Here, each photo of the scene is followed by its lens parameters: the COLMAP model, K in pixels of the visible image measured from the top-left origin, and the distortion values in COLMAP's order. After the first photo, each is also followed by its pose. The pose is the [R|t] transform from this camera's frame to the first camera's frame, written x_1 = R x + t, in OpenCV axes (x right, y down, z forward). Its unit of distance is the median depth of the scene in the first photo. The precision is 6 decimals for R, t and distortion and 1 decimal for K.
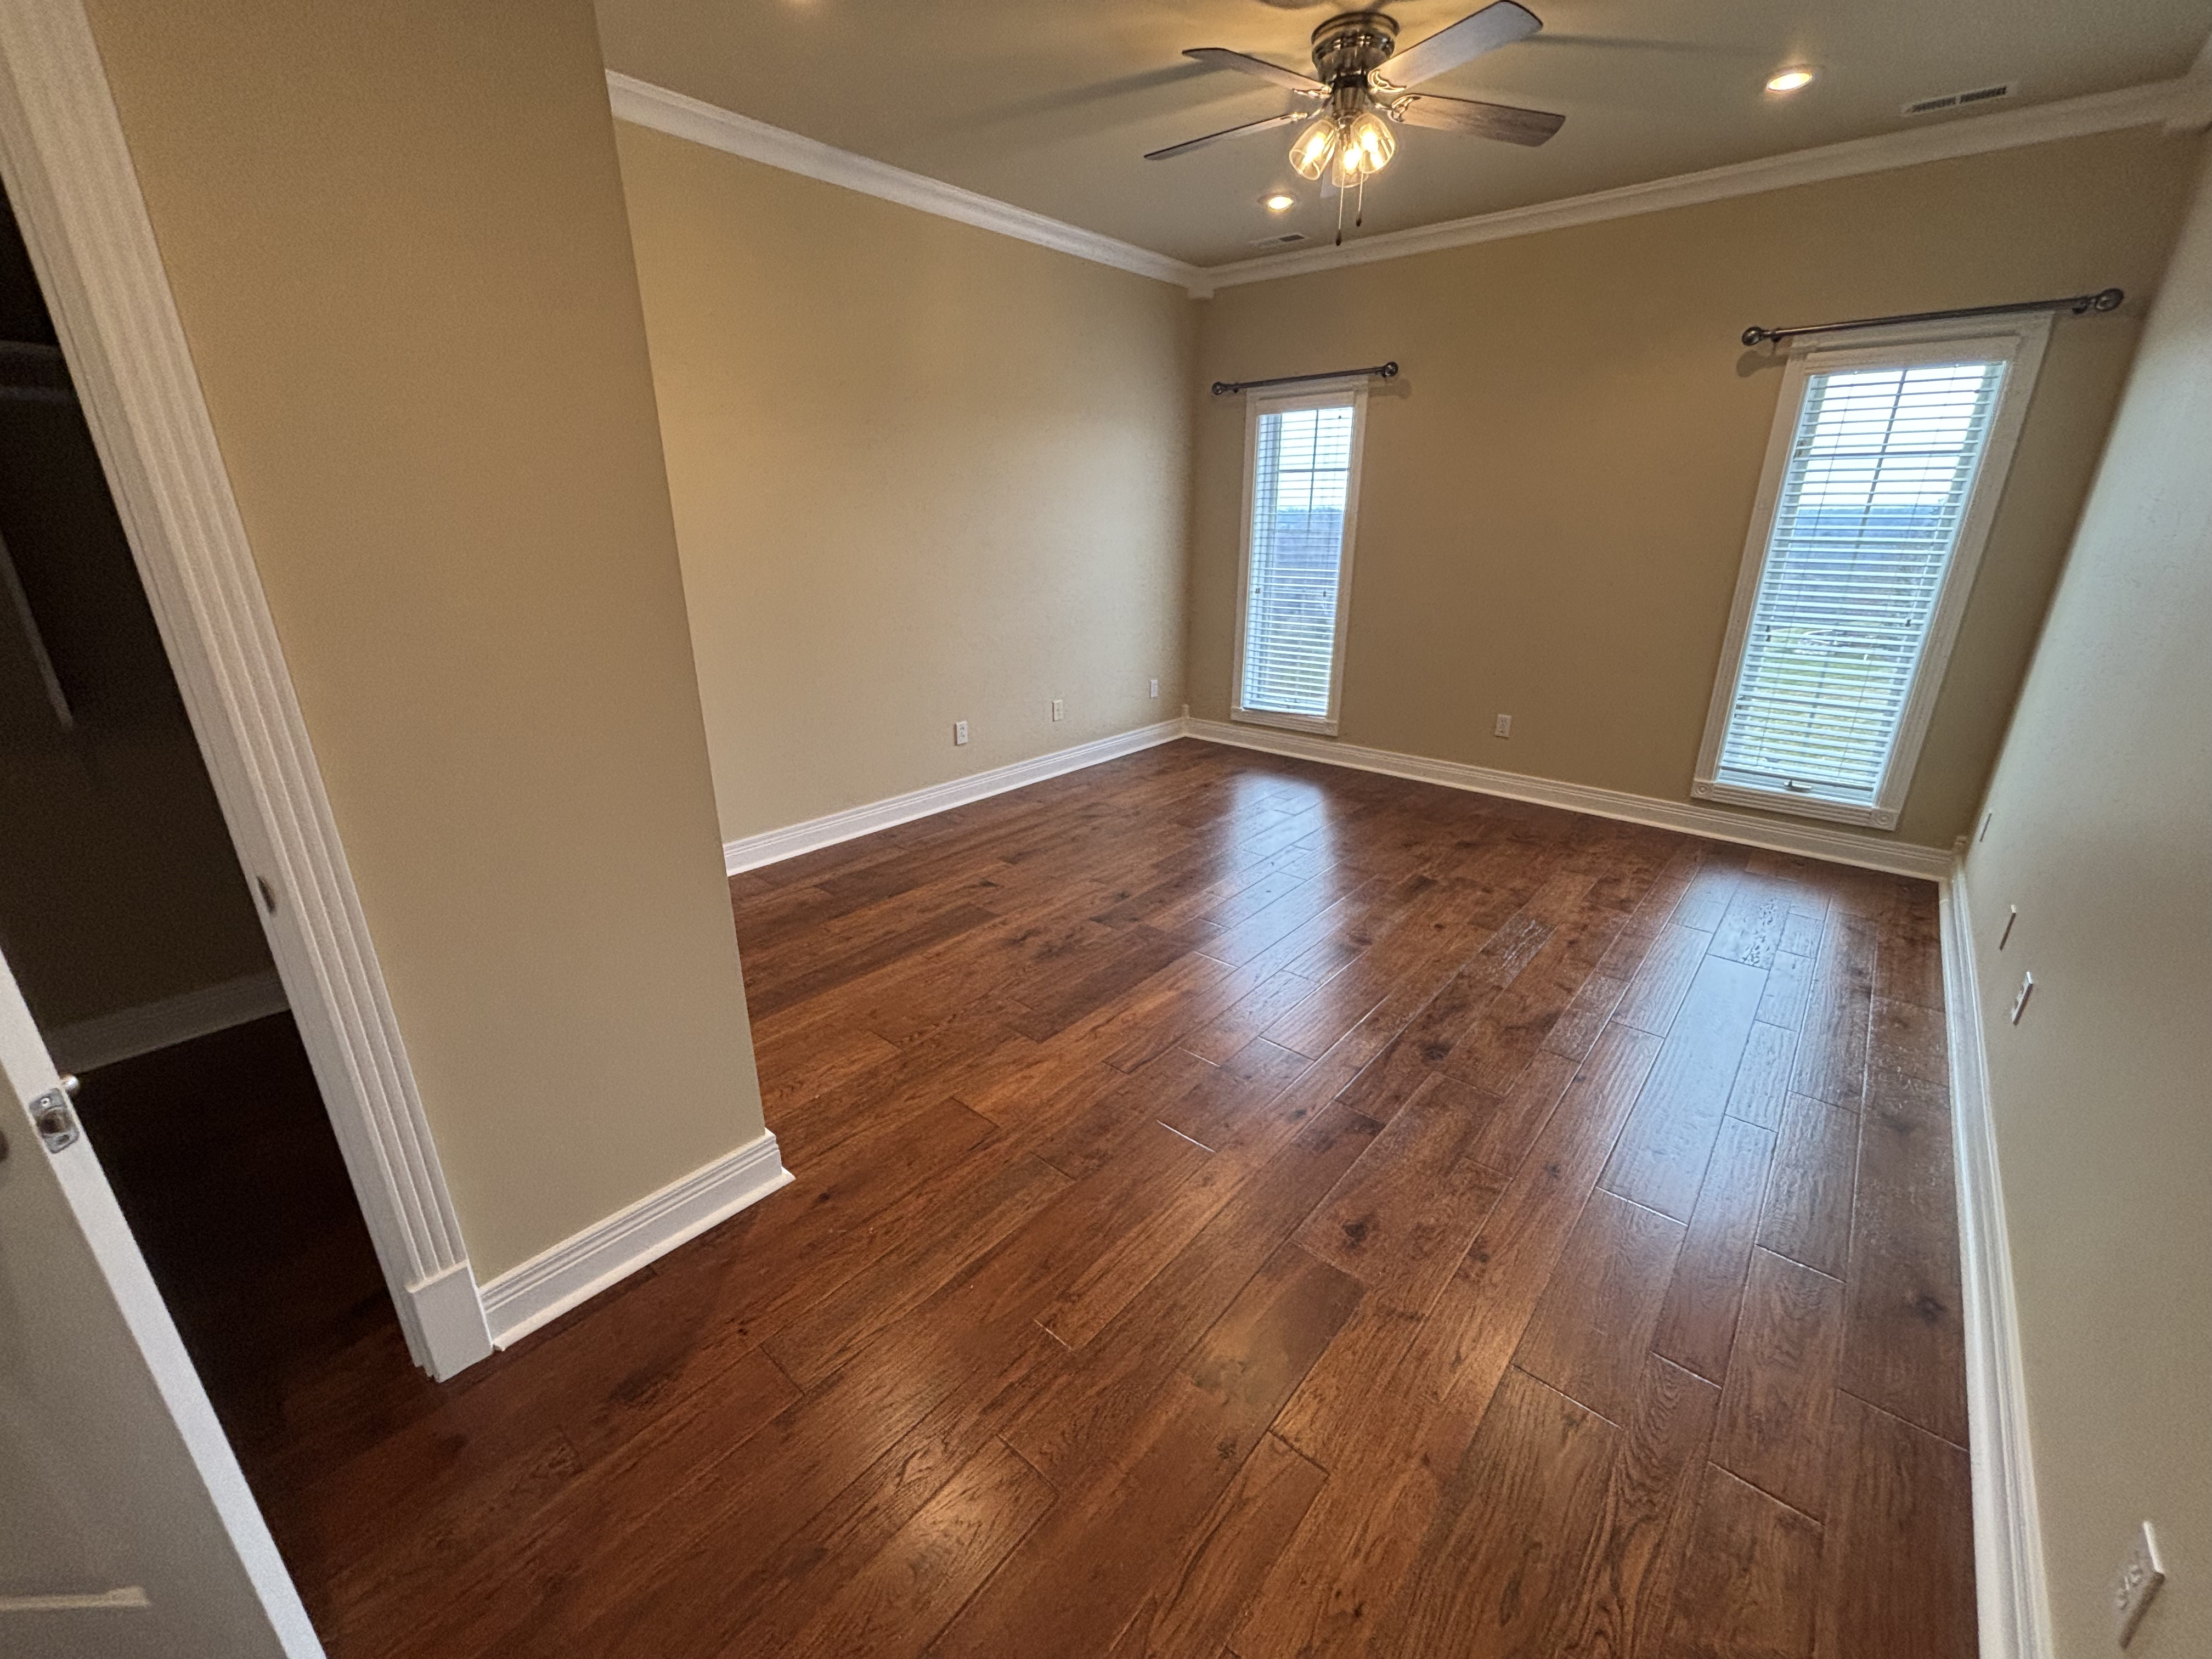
lens RADIAL K [[894.5, 0, 1108.0], [0, 894.5, 818.3], [0, 0, 1]] dist [-0.002946, -0.000231]
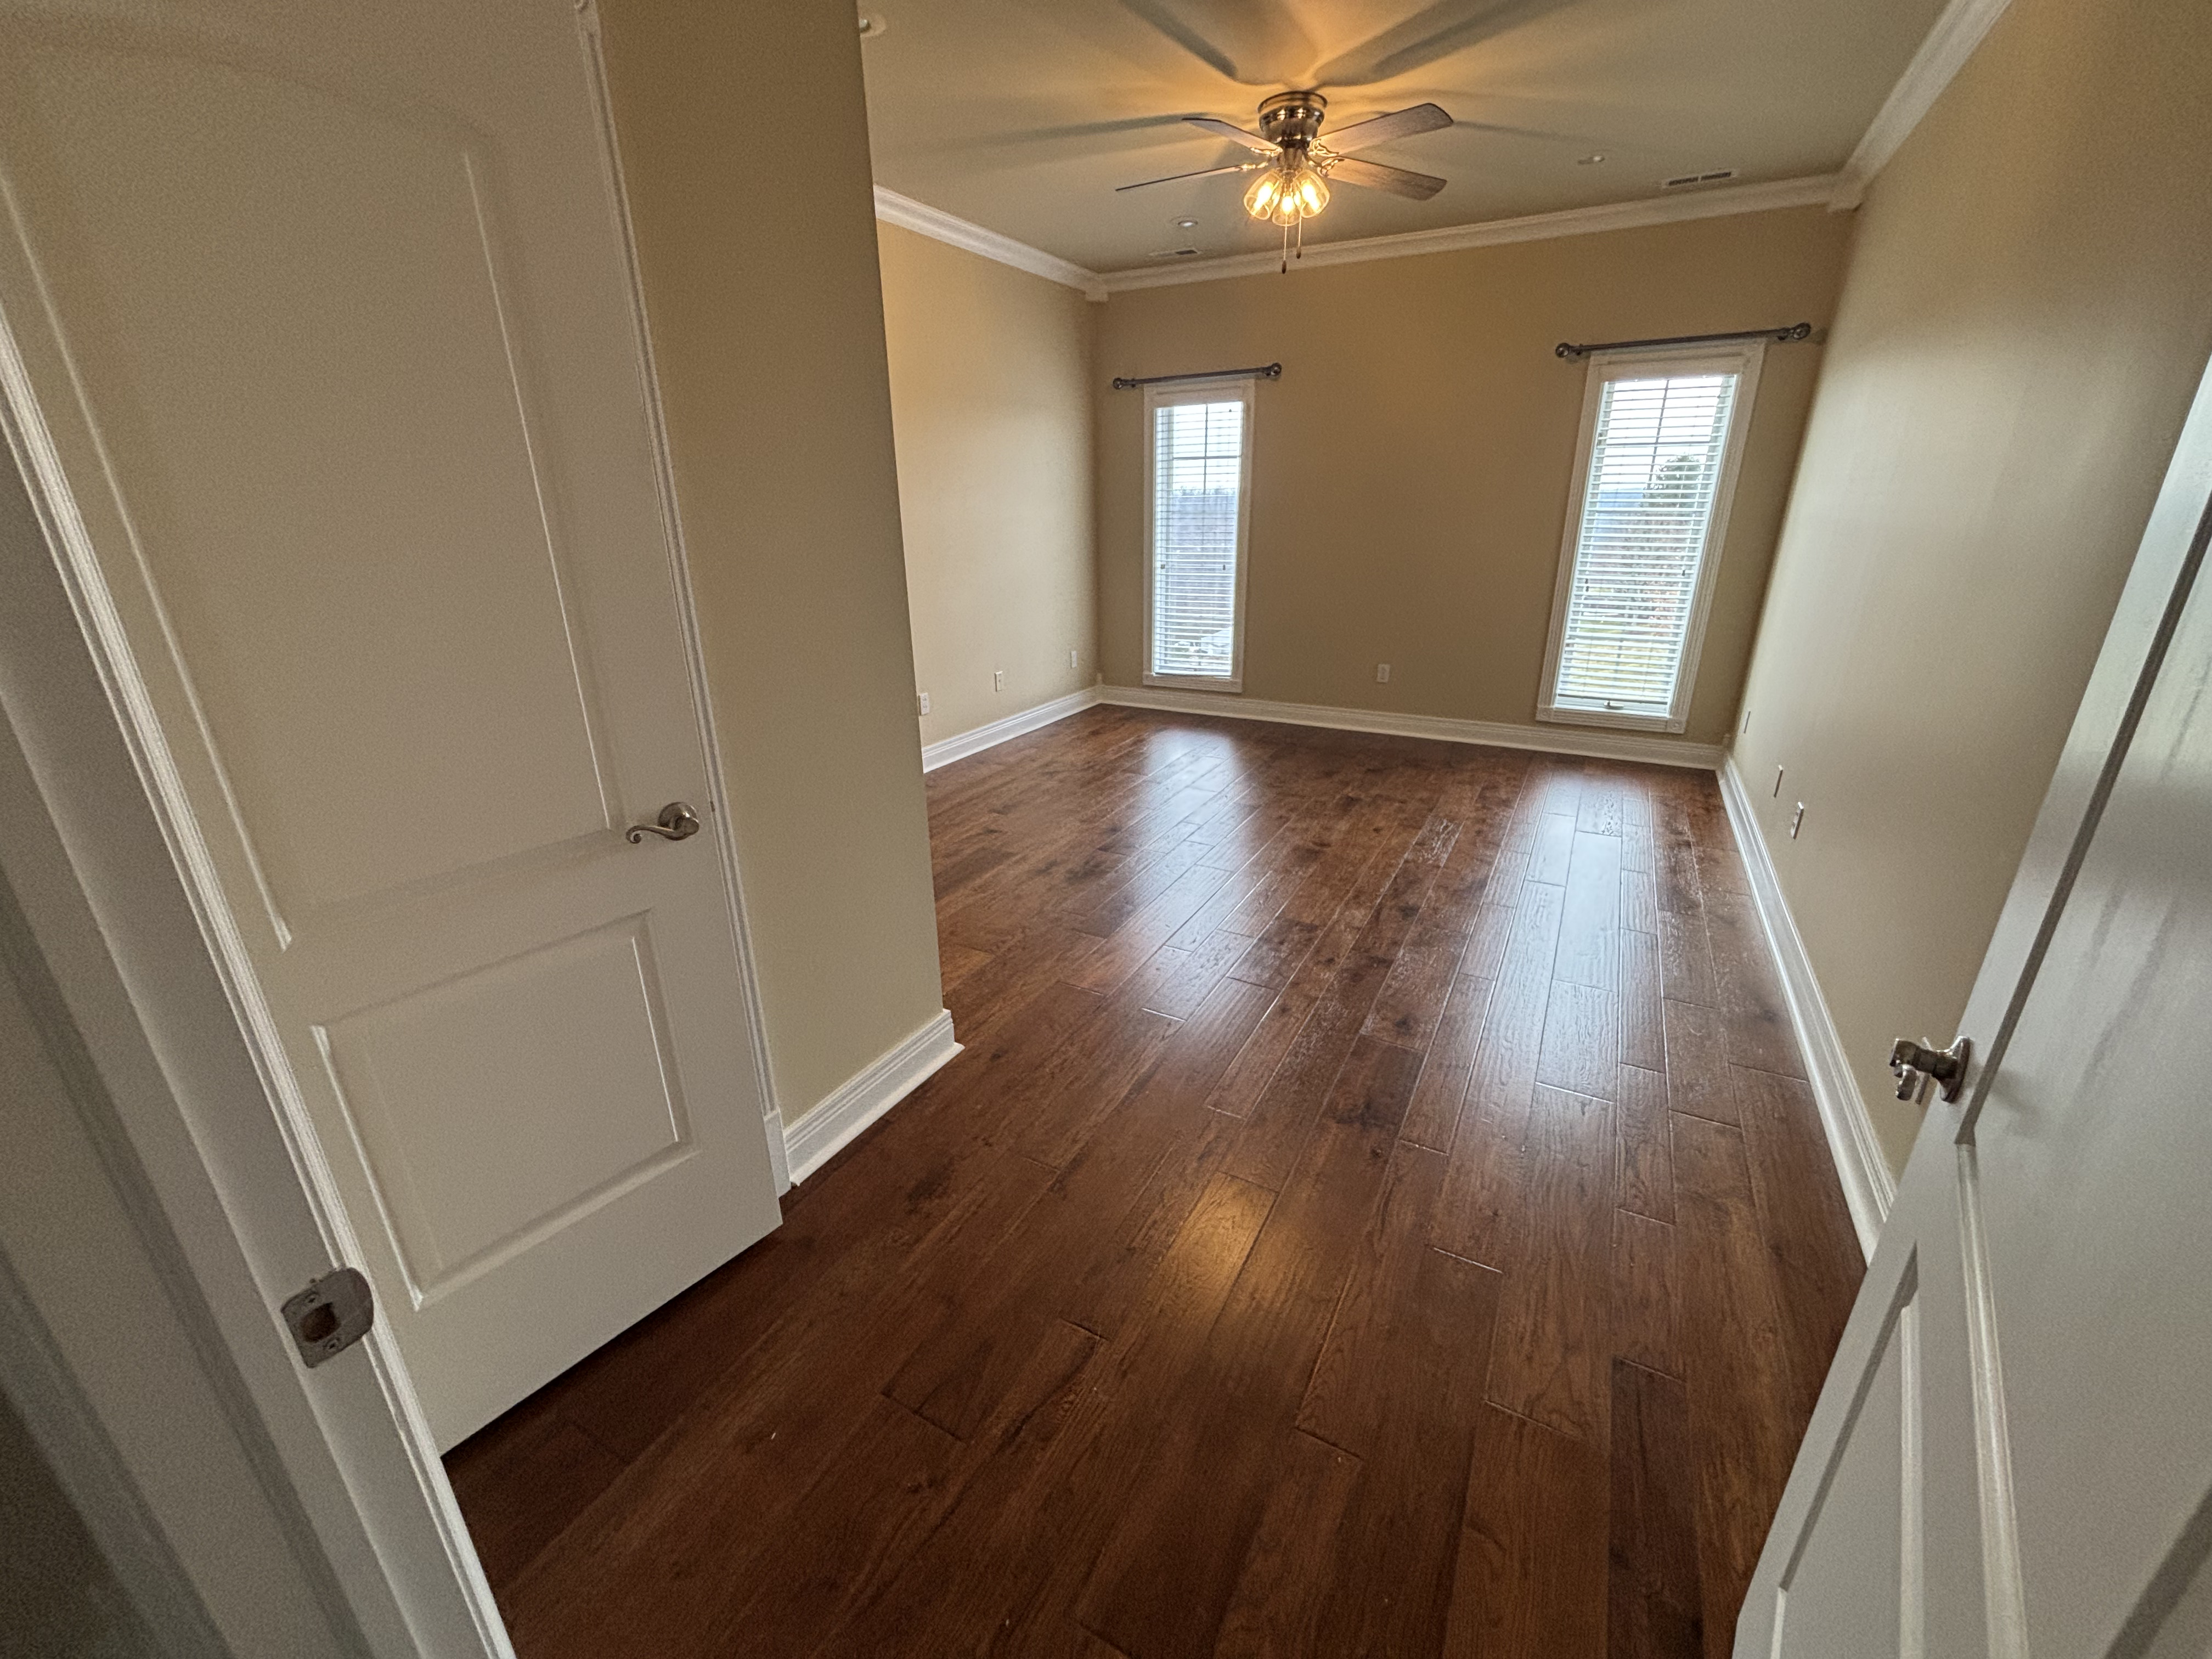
lens RADIAL K [[894.5, 0, 1111.7], [0, 894.5, 819.1], [0, 0, 1]] dist [-0.002946, -0.000231]
pose [[0.977727, -0.080727, 0.193733, -0.206409], [0.078355, 0.996727, 0.019891, 0.048794], [-0.194704, -0.004268, 0.980853, -0.124817]]
